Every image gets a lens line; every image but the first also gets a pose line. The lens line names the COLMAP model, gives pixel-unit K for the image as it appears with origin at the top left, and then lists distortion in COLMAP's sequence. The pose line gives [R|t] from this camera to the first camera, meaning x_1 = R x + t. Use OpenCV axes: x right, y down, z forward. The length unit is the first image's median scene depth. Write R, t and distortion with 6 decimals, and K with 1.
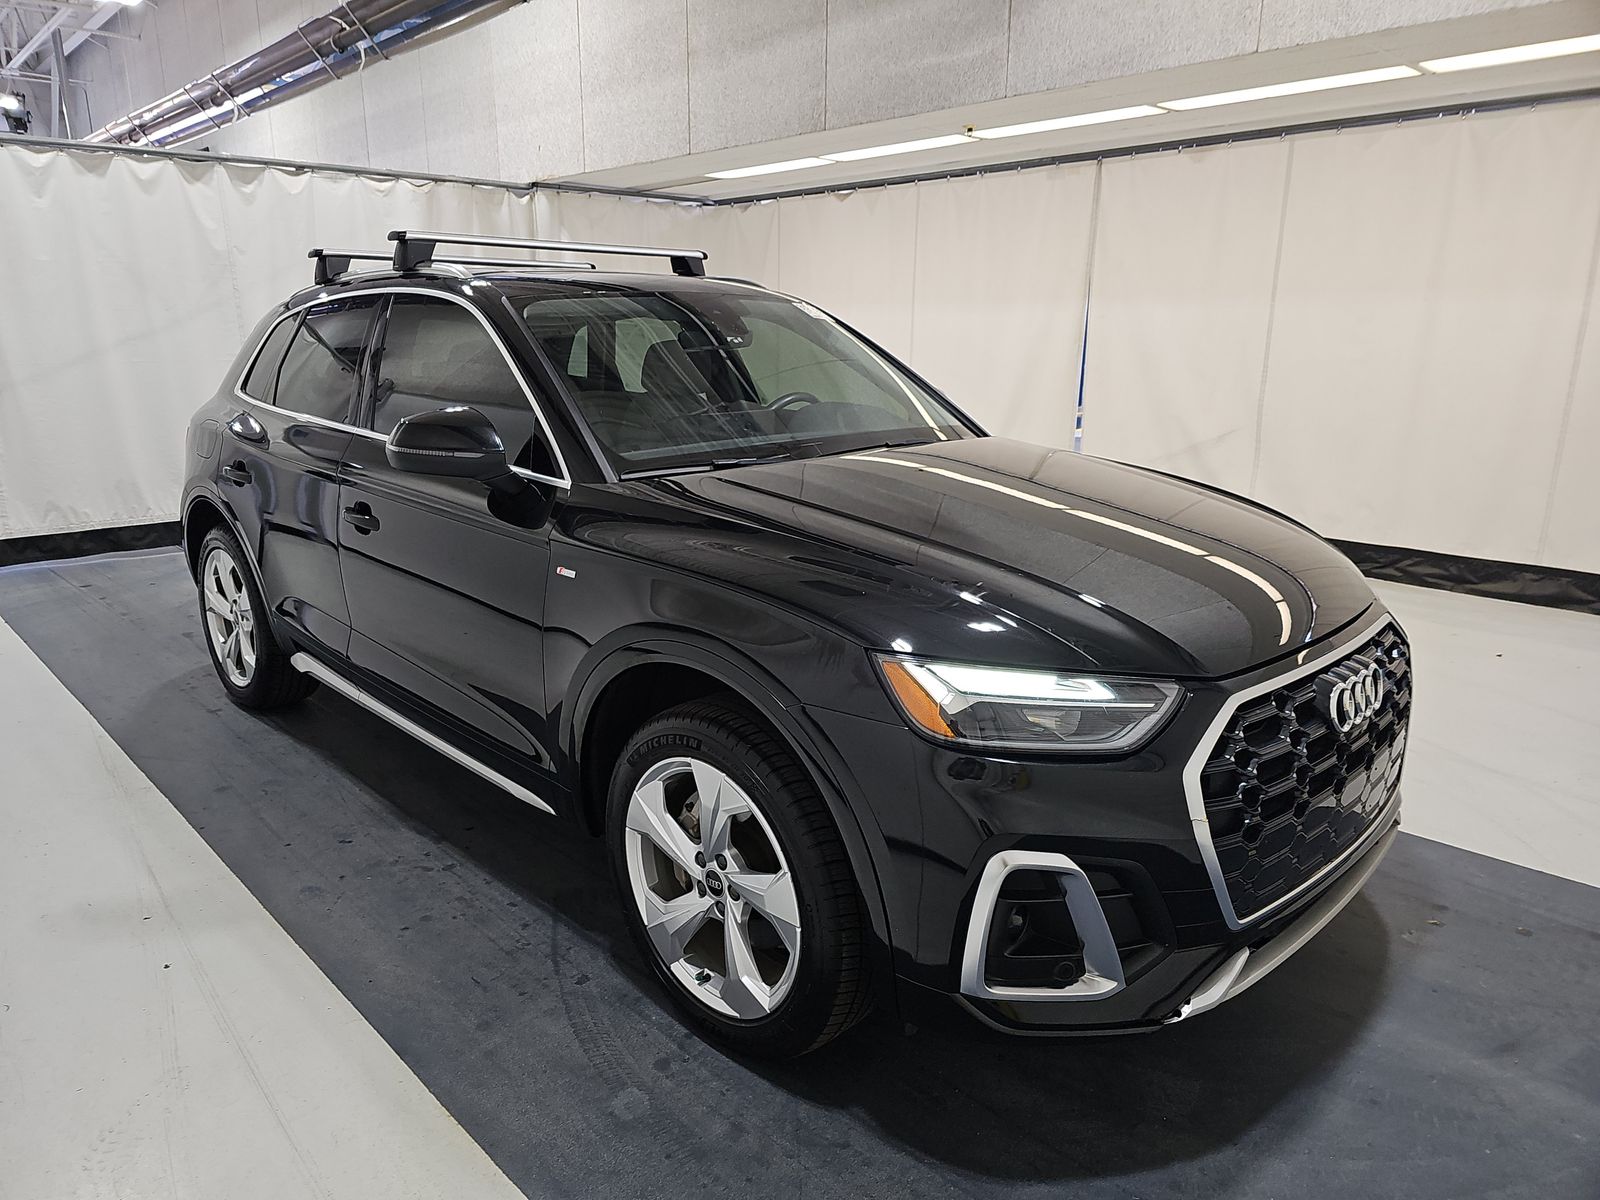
lens RADIAL K [[1068.8, 0, 805.8], [0, 1068.8, 601.4], [0, 0, 1]] dist [0.045644, -0.036830]
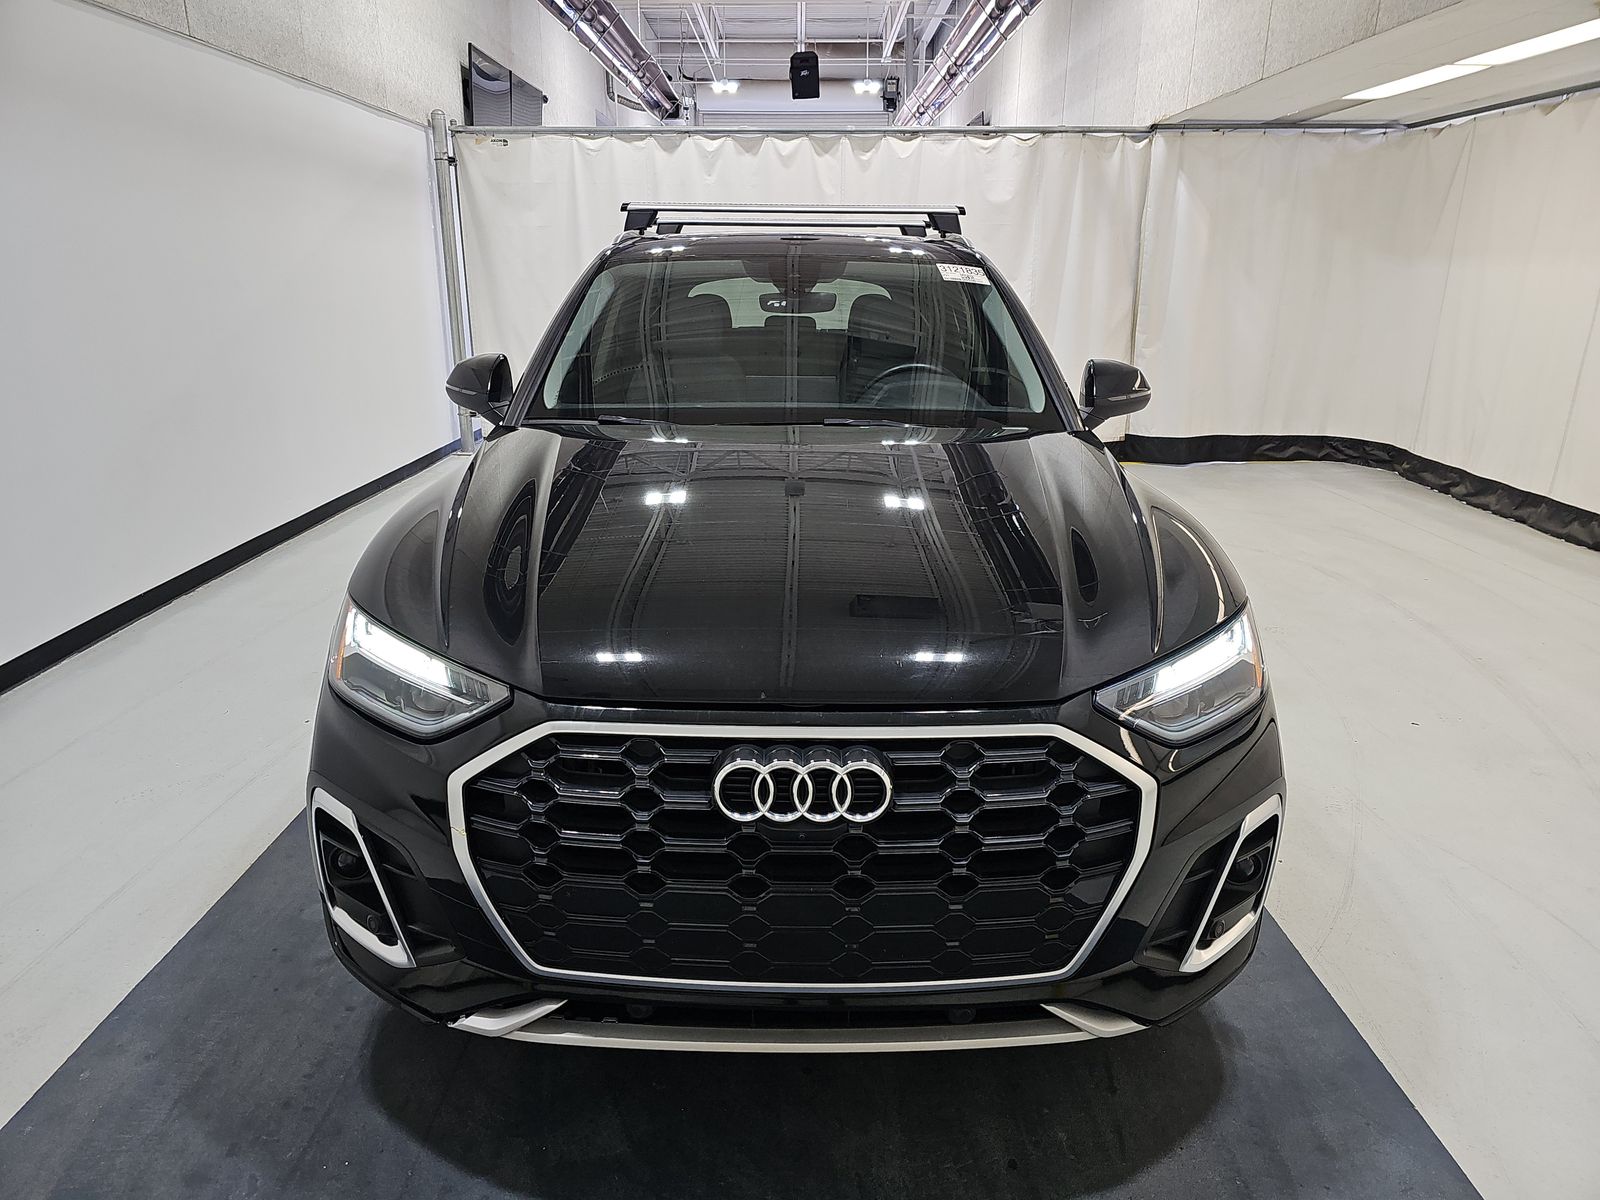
lens RADIAL K [[1068.8, 0, 798.6], [0, 1068.8, 600.9], [0, 0, 1]] dist [0.045644, -0.036830]
pose [[0.719185, 0.212373, -0.661567, 0.291290], [-0.181408, 0.976511, 0.116267, -0.040034], [0.670719, 0.036396, 0.740818, 0.122200]]
